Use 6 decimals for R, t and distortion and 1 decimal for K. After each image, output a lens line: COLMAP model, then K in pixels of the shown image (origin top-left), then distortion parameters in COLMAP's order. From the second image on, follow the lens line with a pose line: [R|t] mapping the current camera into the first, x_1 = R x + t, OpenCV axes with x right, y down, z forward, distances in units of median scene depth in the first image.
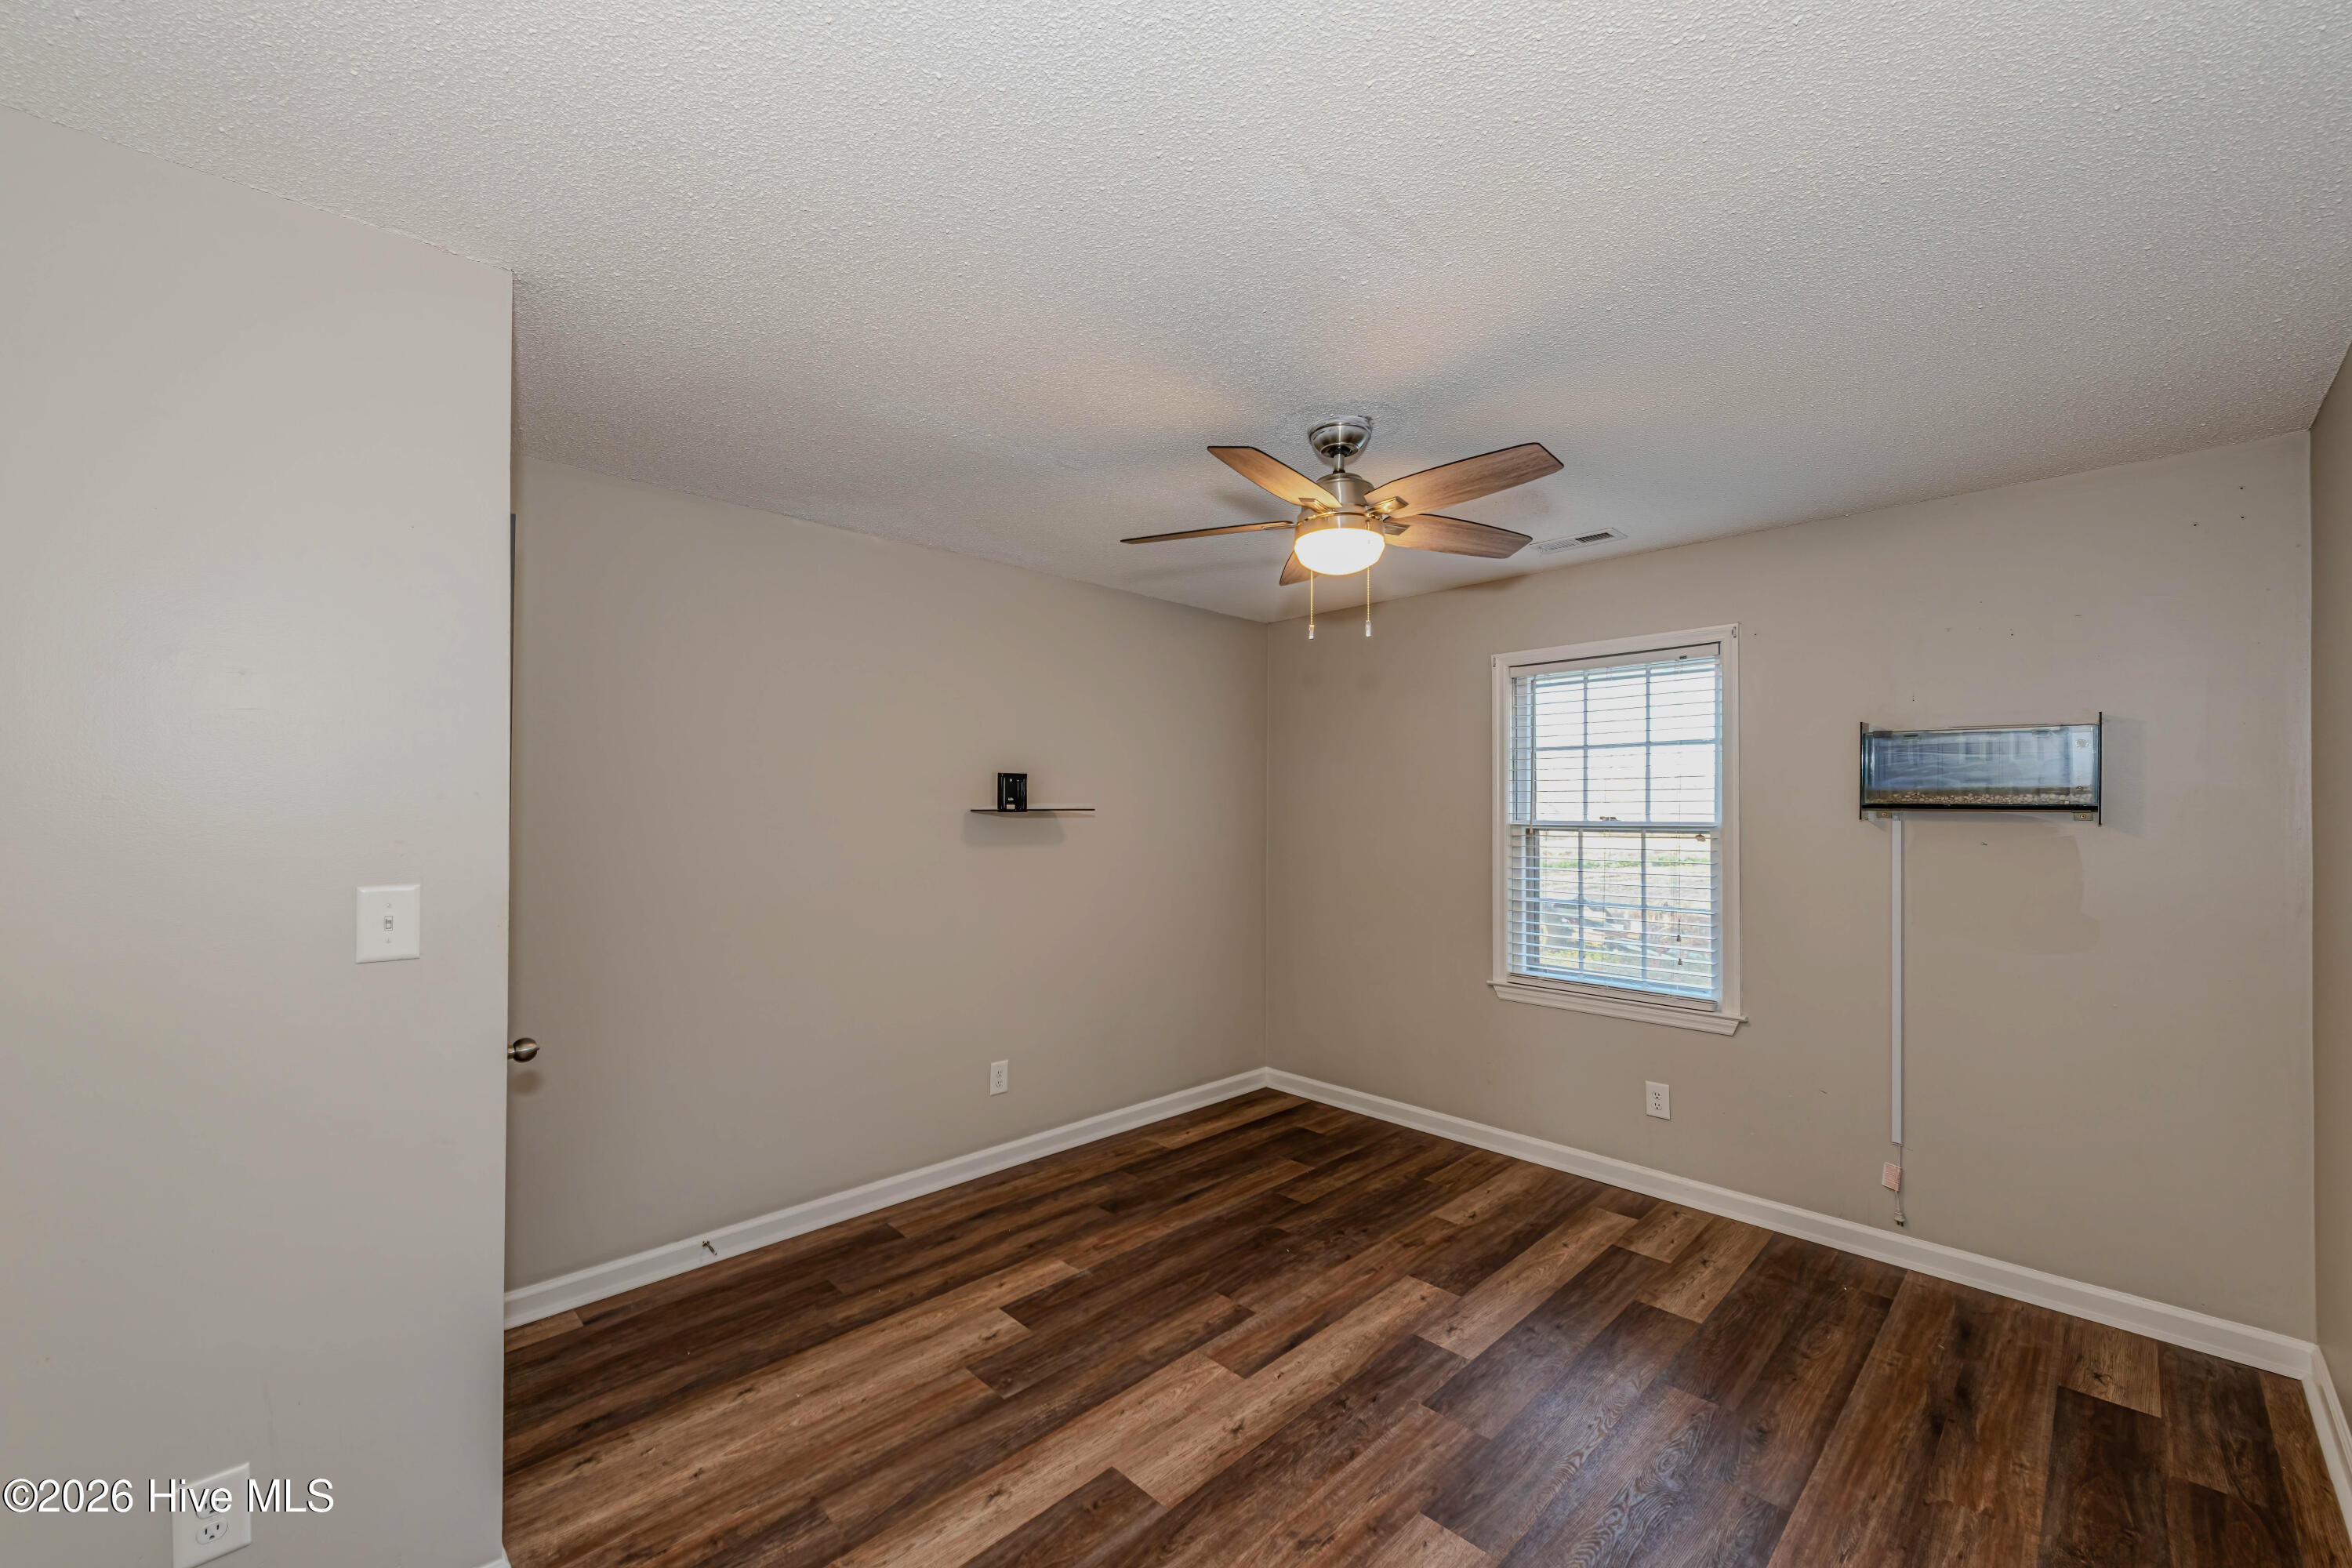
lens RADIAL K [[922.3, 0, 1172.9], [0, 922.3, 802.0], [0, 0, 1]] dist [-0.000748, -0.000523]
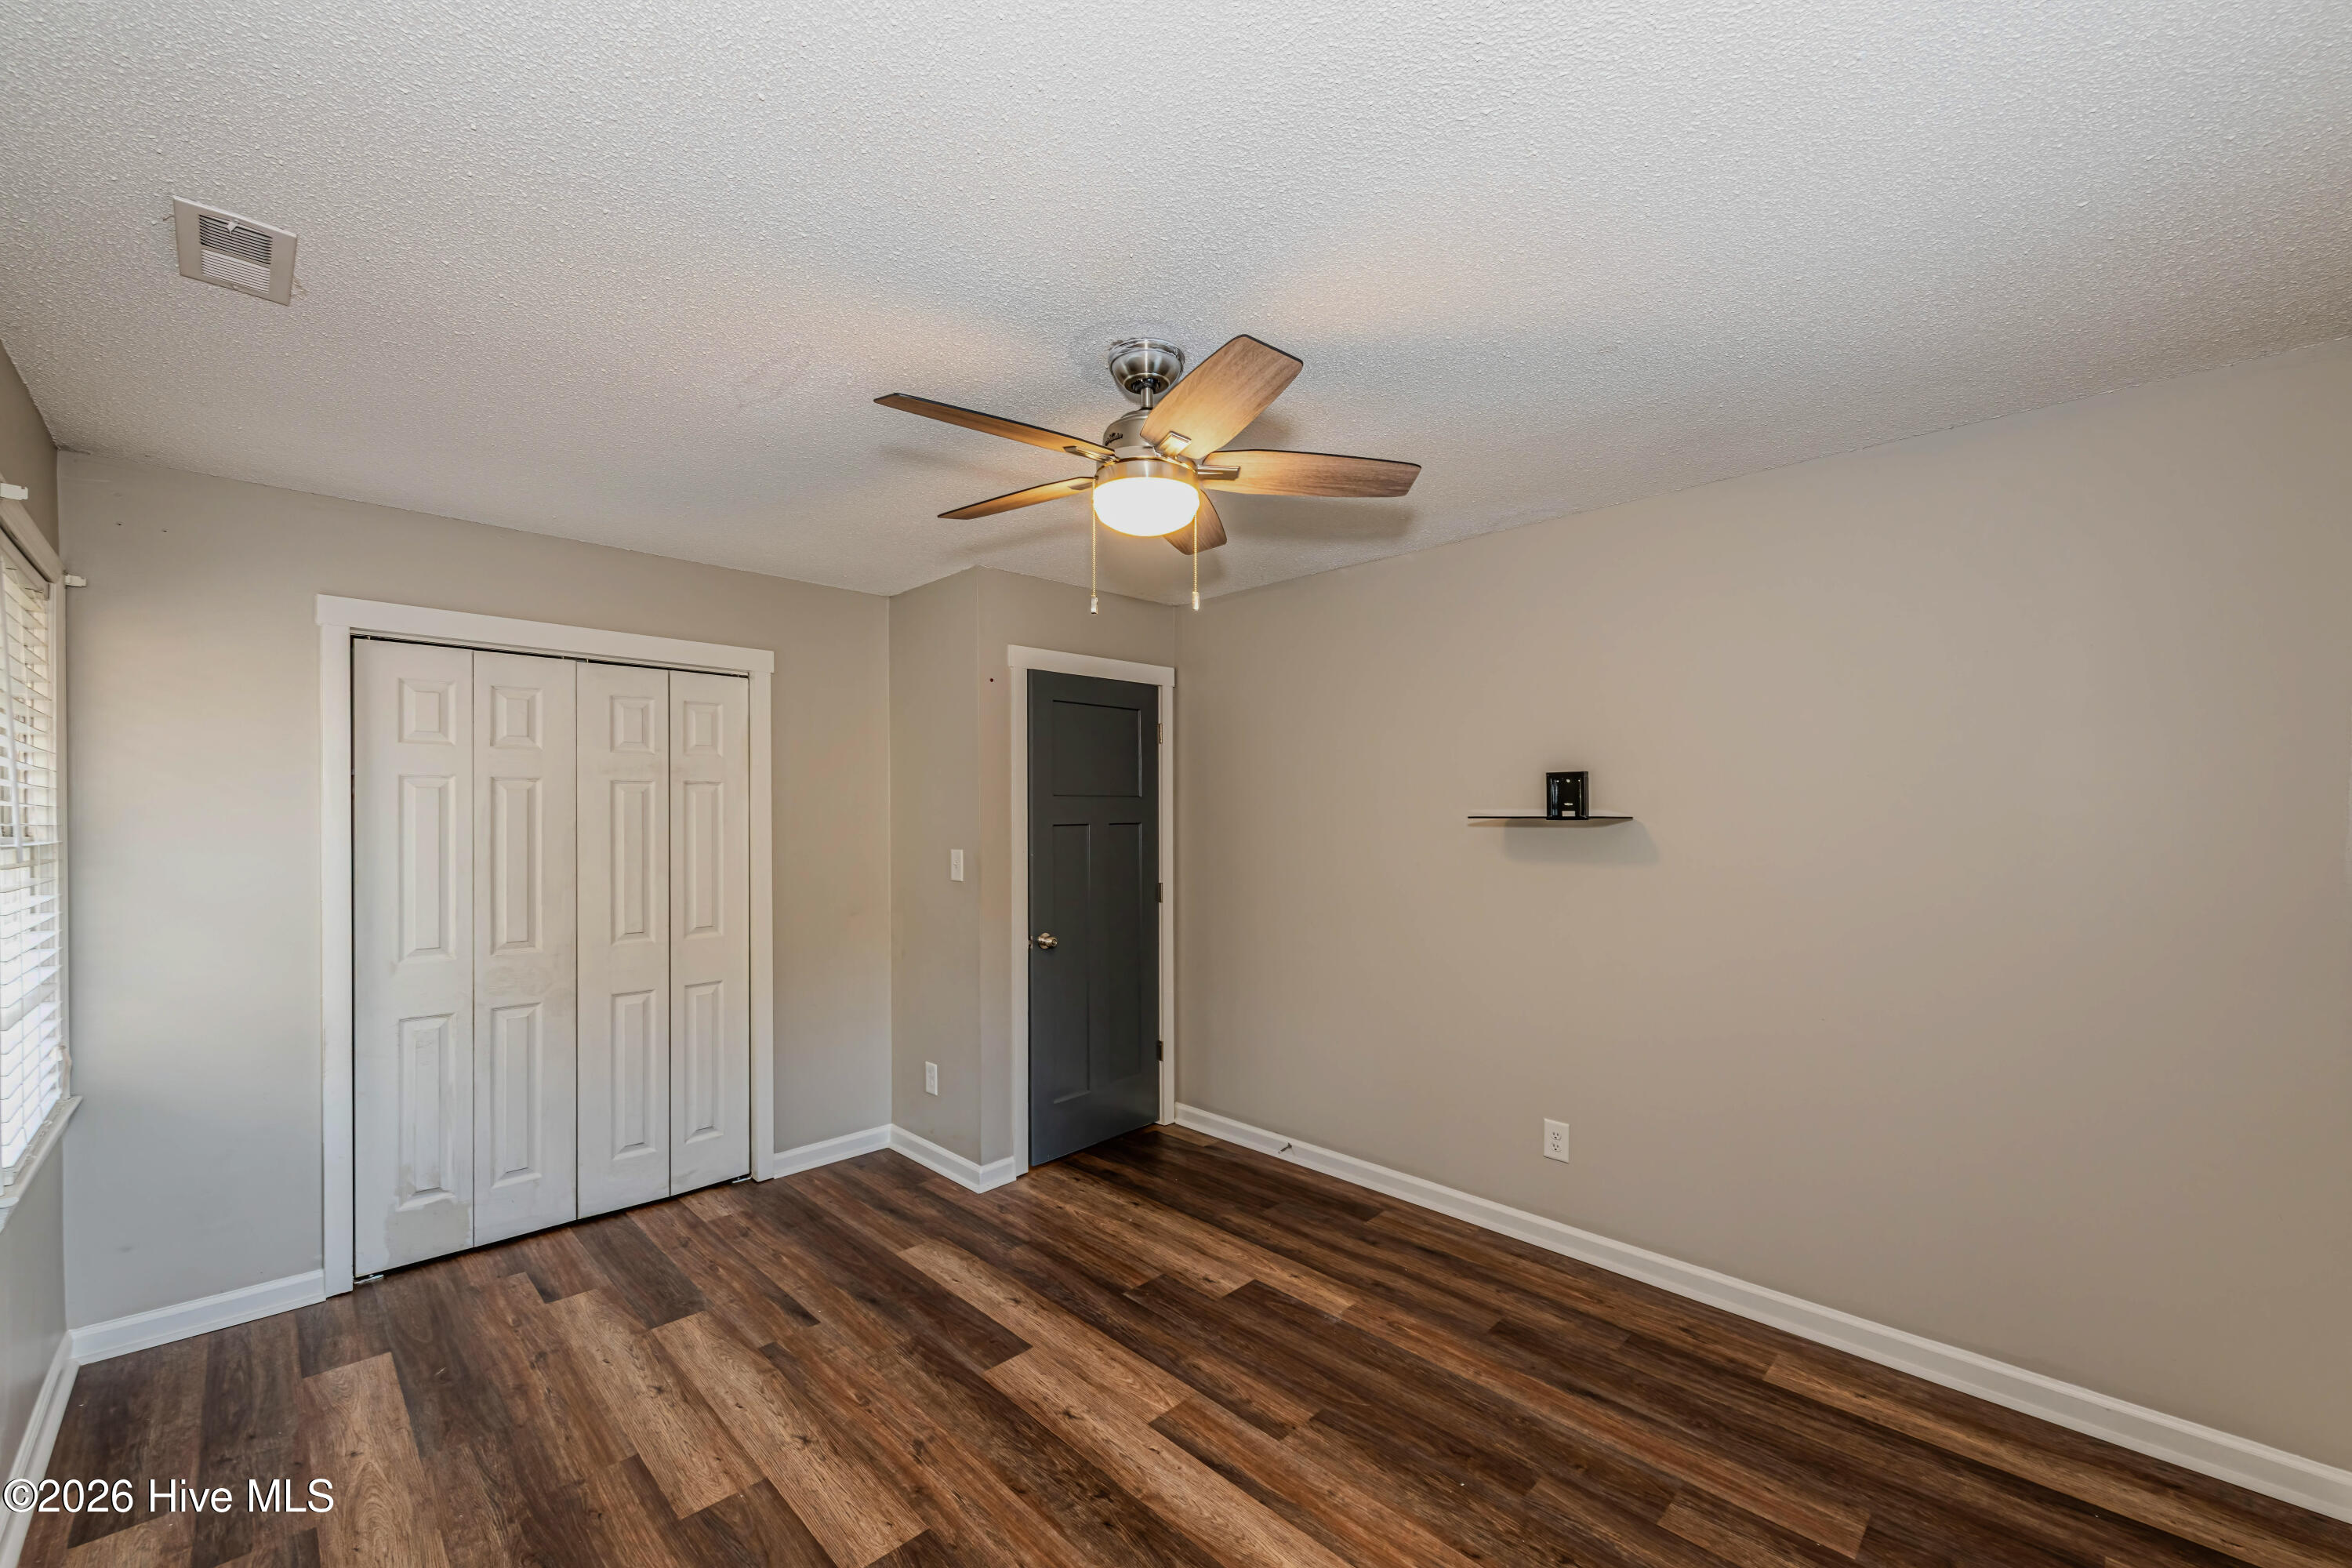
lens RADIAL K [[922.3, 0, 1141.5], [0, 922.3, 810.4], [0, 0, 1]] dist [-0.000748, -0.000523]
pose [[0.002381, 0.000234, -0.999997, 0.843947], [0.002357, 0.999997, 0.000240, 0.001660], [0.999994, -0.002358, 0.002381, 0.825893]]
